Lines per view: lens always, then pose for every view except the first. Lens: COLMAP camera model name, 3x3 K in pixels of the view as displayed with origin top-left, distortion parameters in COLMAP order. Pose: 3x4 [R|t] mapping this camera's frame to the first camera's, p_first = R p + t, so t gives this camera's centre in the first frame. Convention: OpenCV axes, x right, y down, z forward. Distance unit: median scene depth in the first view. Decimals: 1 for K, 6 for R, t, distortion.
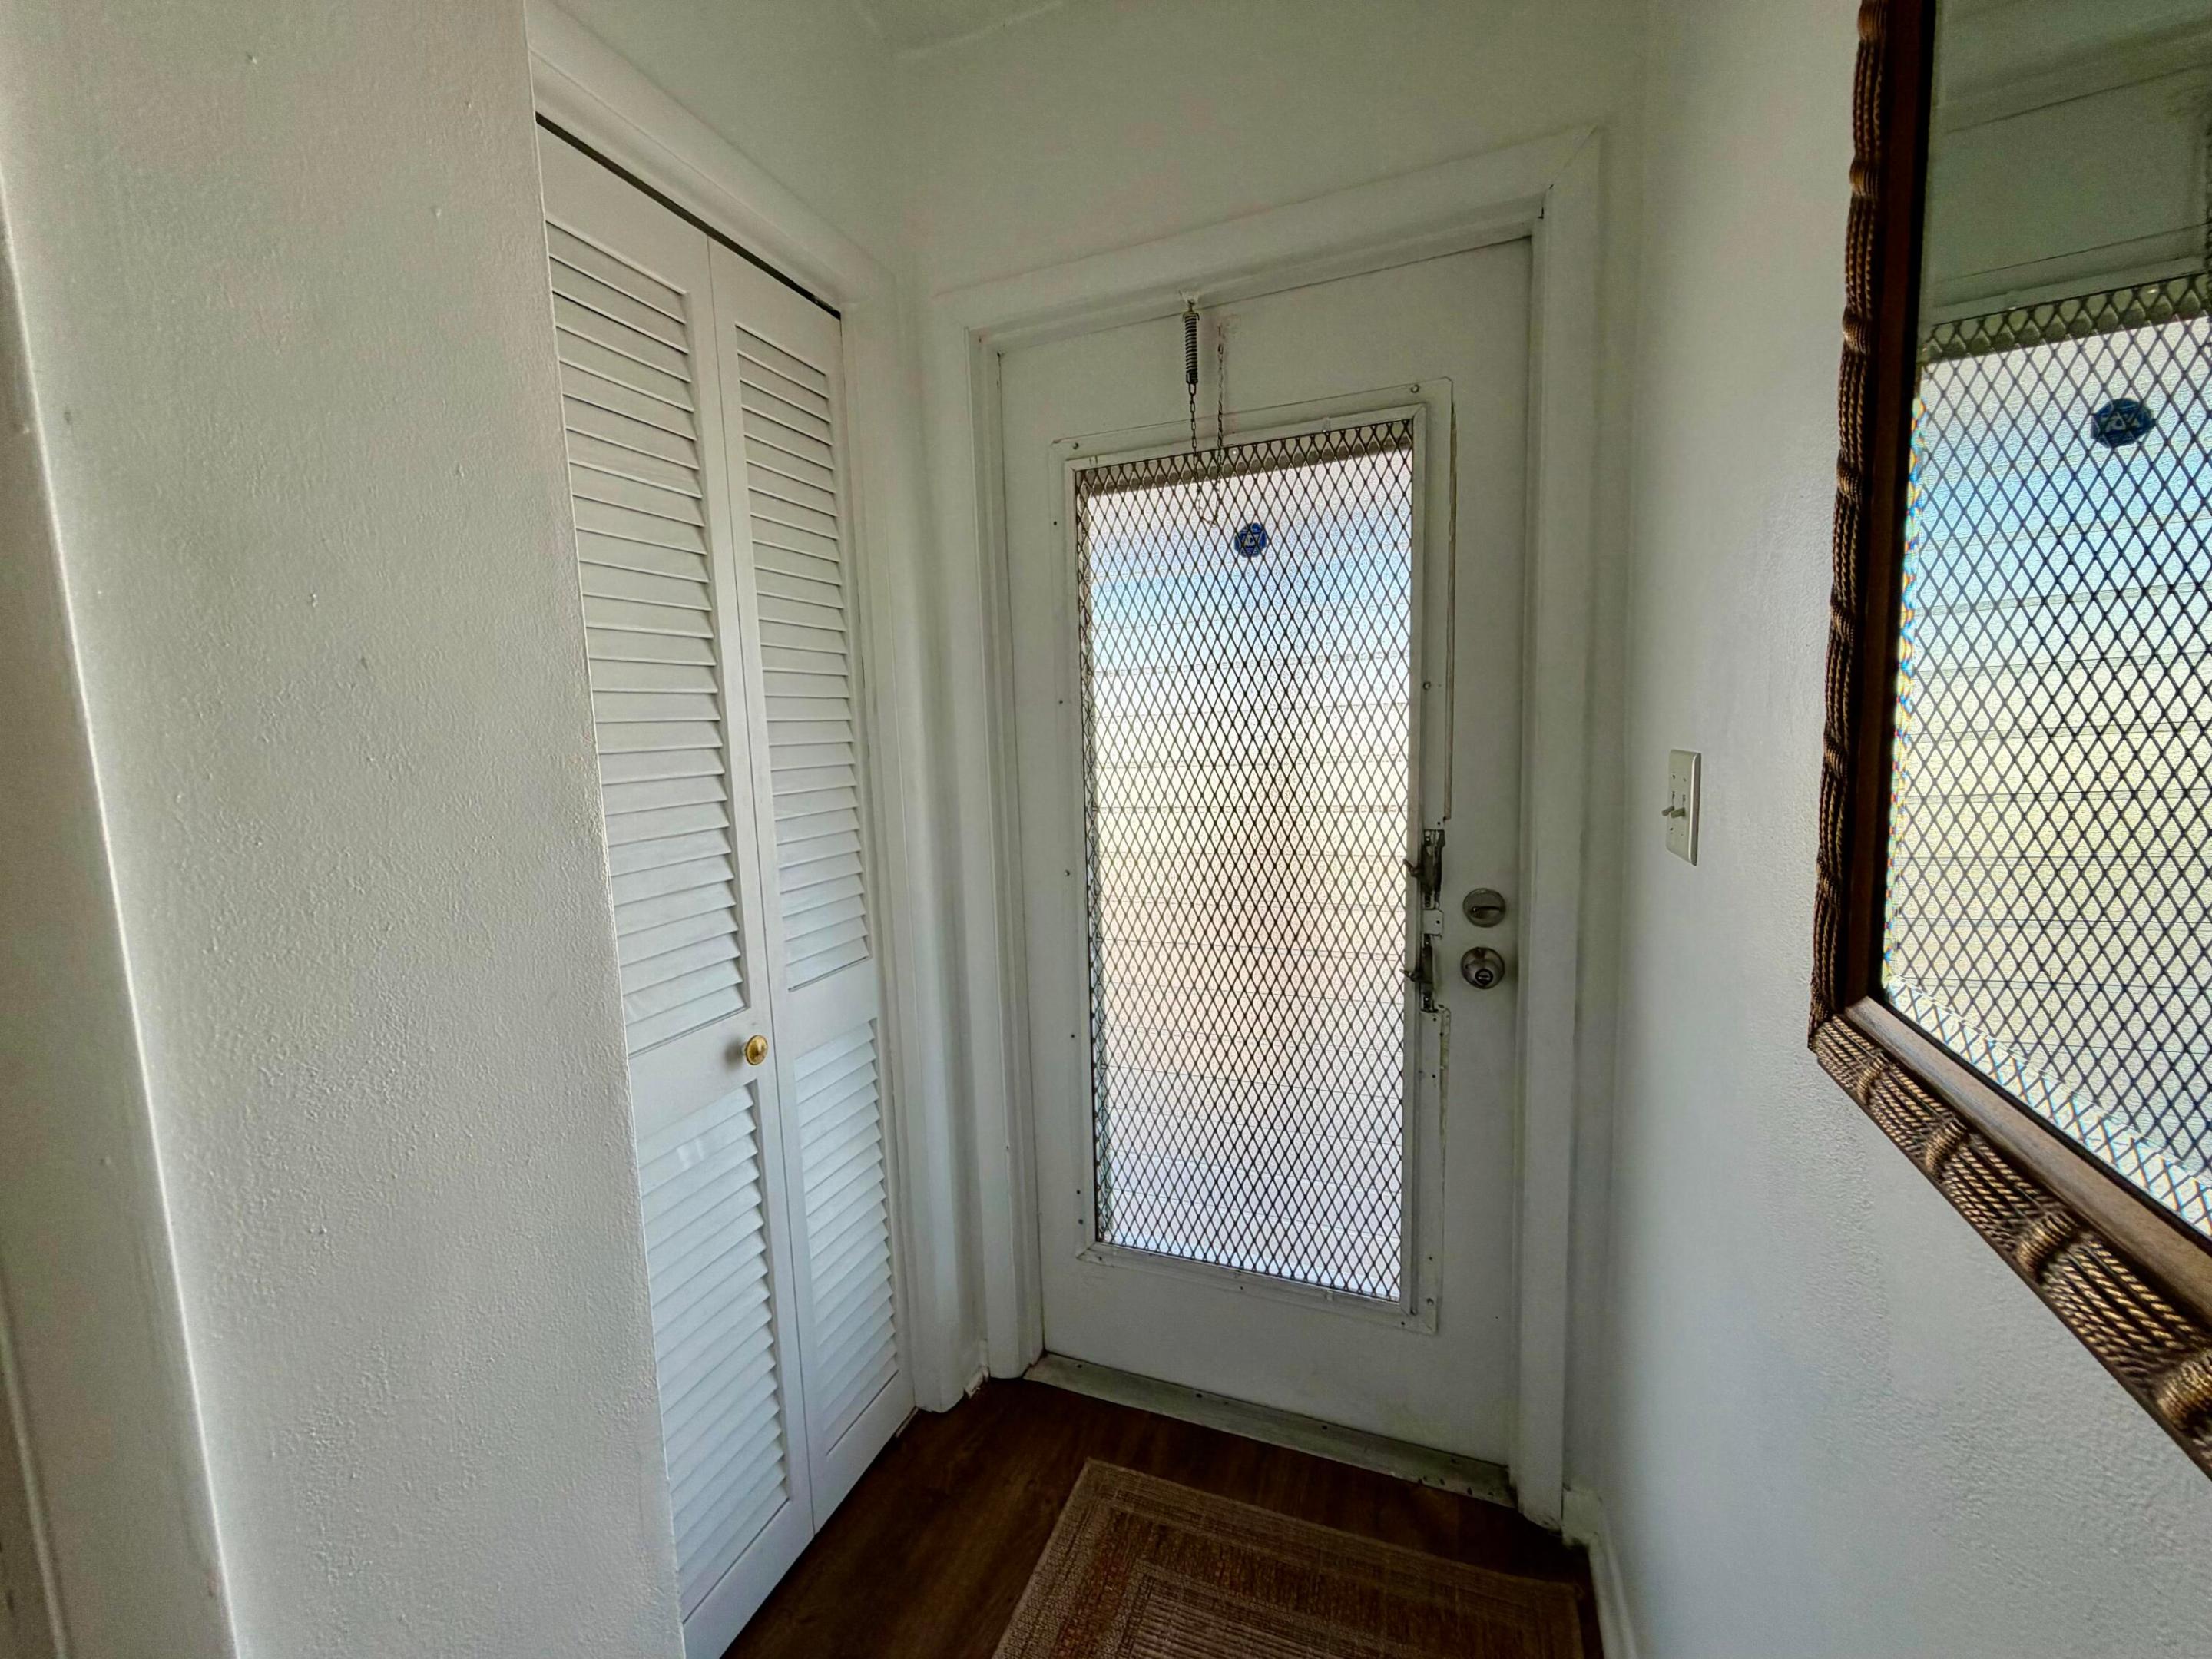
lens RADIAL K [[878.7, 0, 1108.0], [0, 878.7, 825.5], [0, 0, 1]] dist [-0.000537, 0.000212]
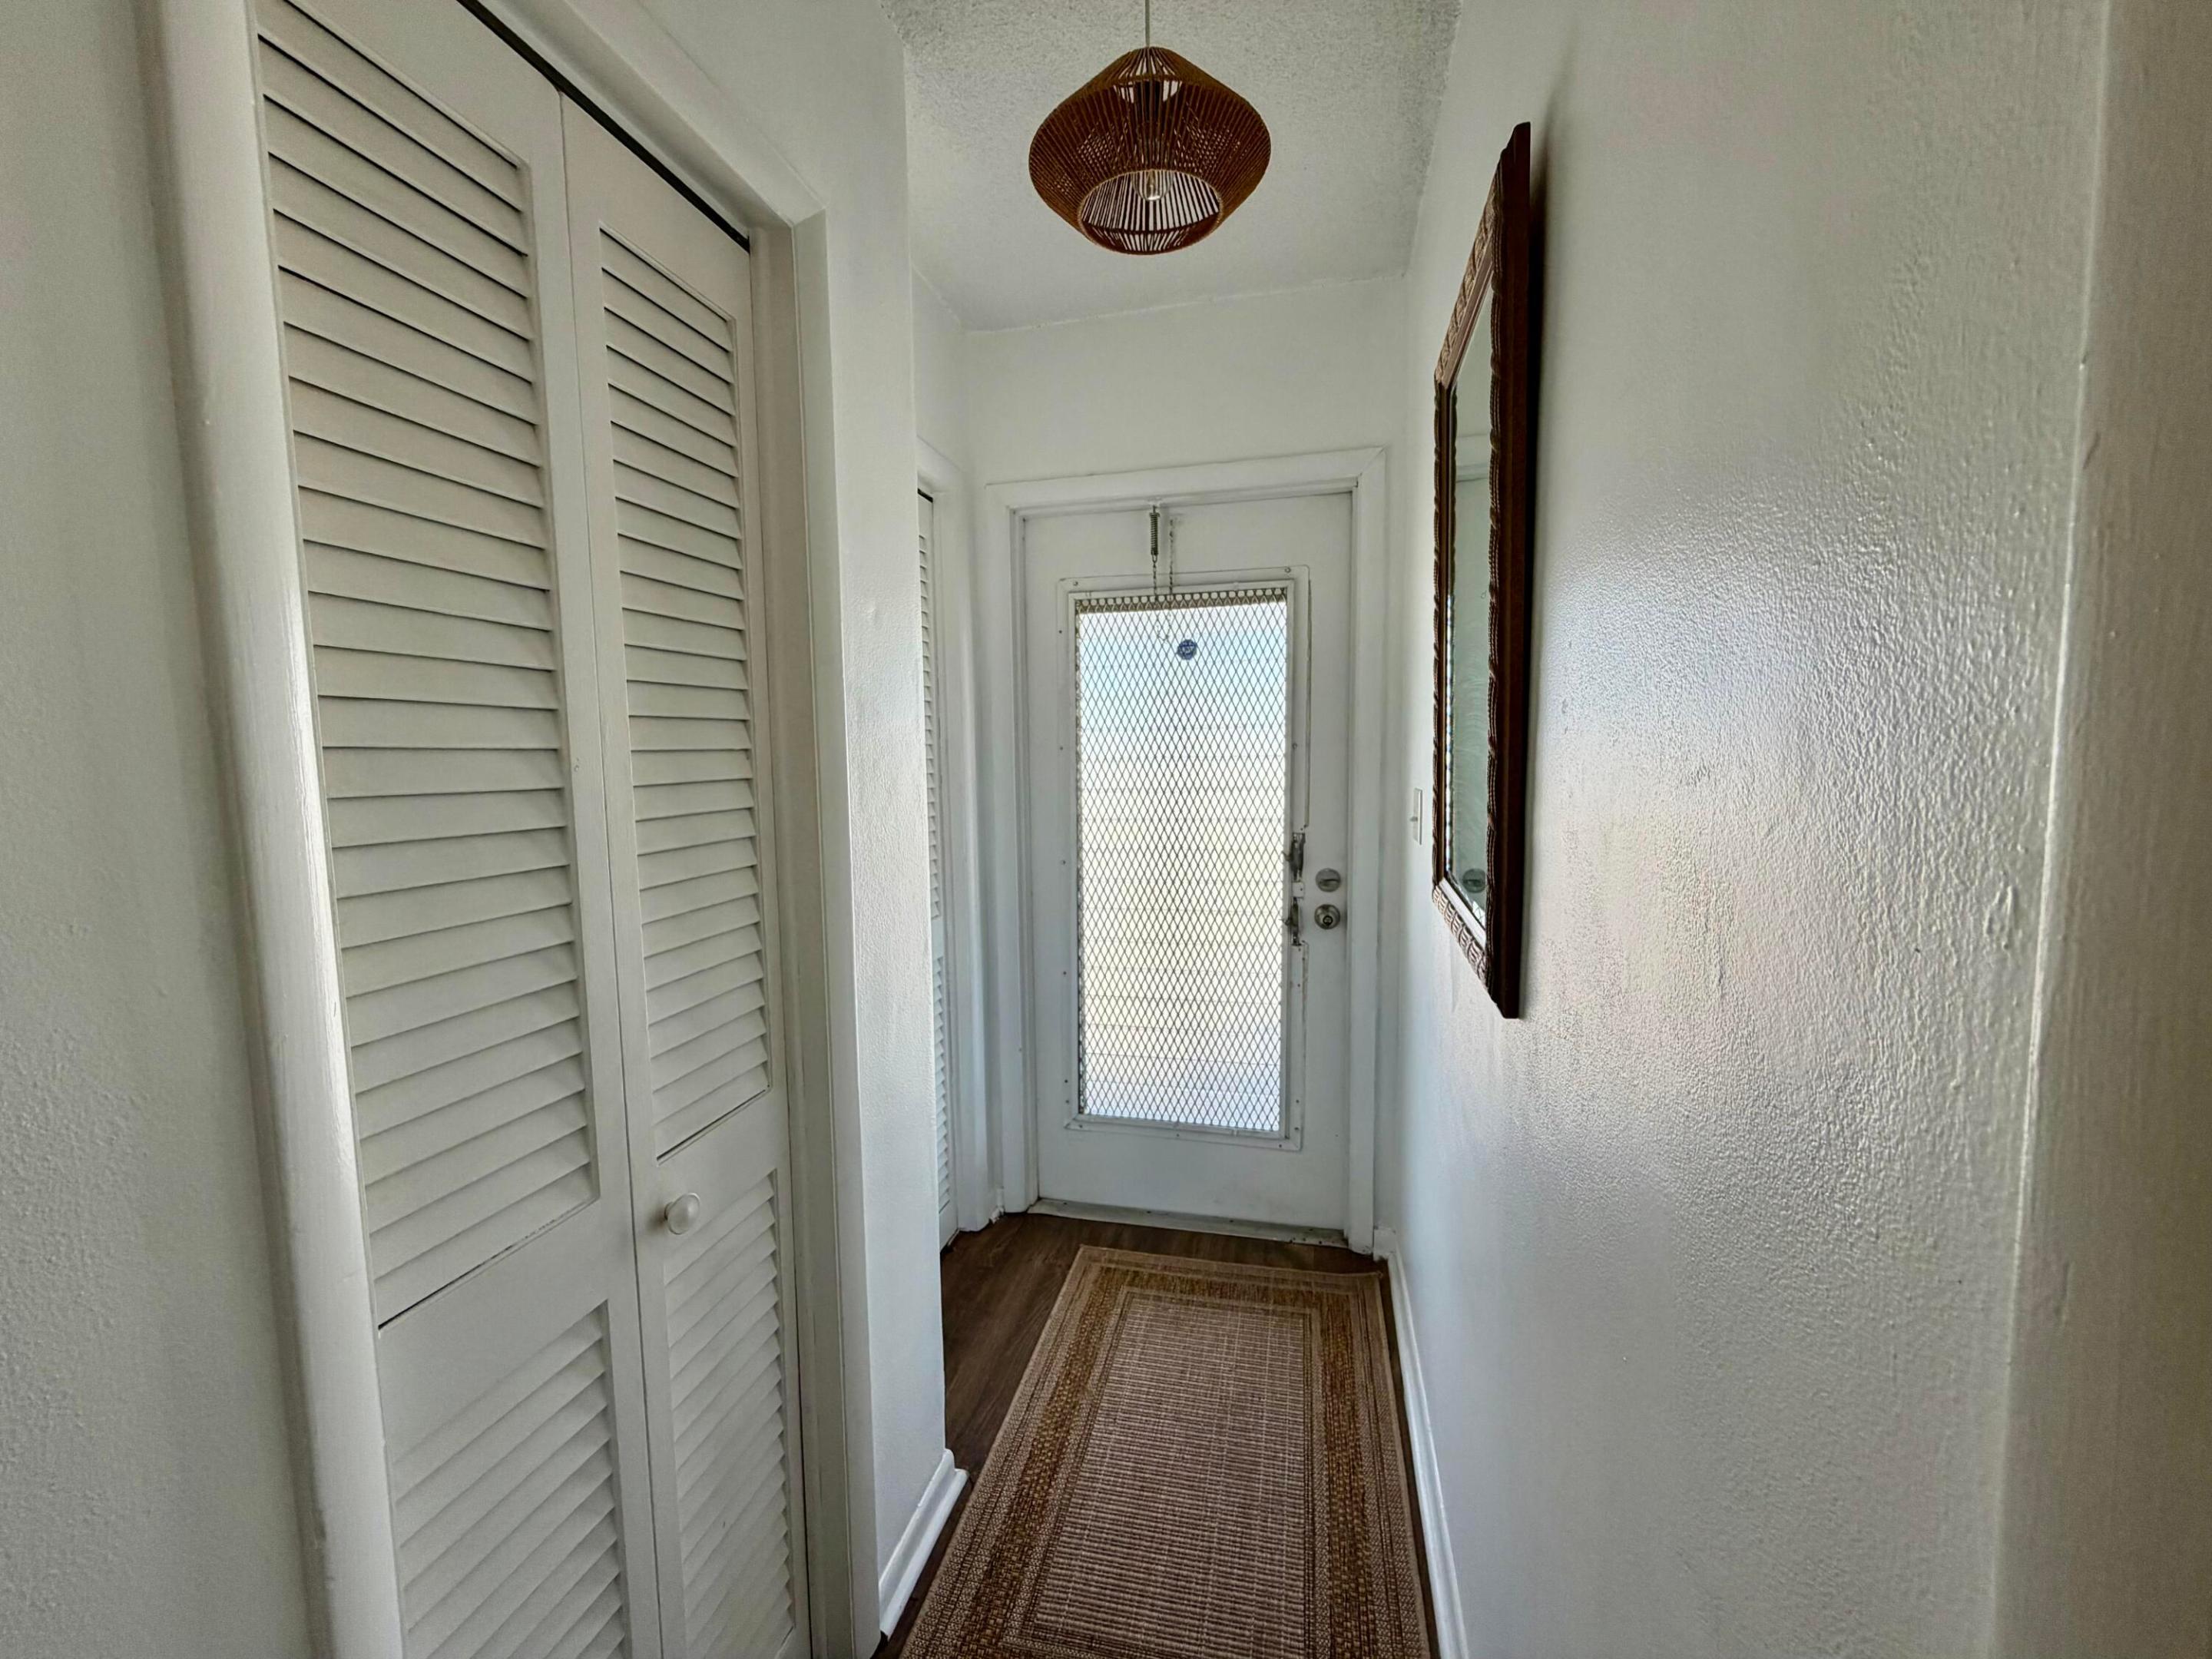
lens RADIAL K [[878.7, 0, 1108.1], [0, 878.7, 829.2], [0, 0, 1]] dist [-0.000537, 0.000212]
pose [[0.989916, 0.008532, 0.141402, -0.208032], [-0.004993, 0.999666, -0.025364, 0.039523], [-0.141571, 0.024403, 0.989627, -0.556689]]
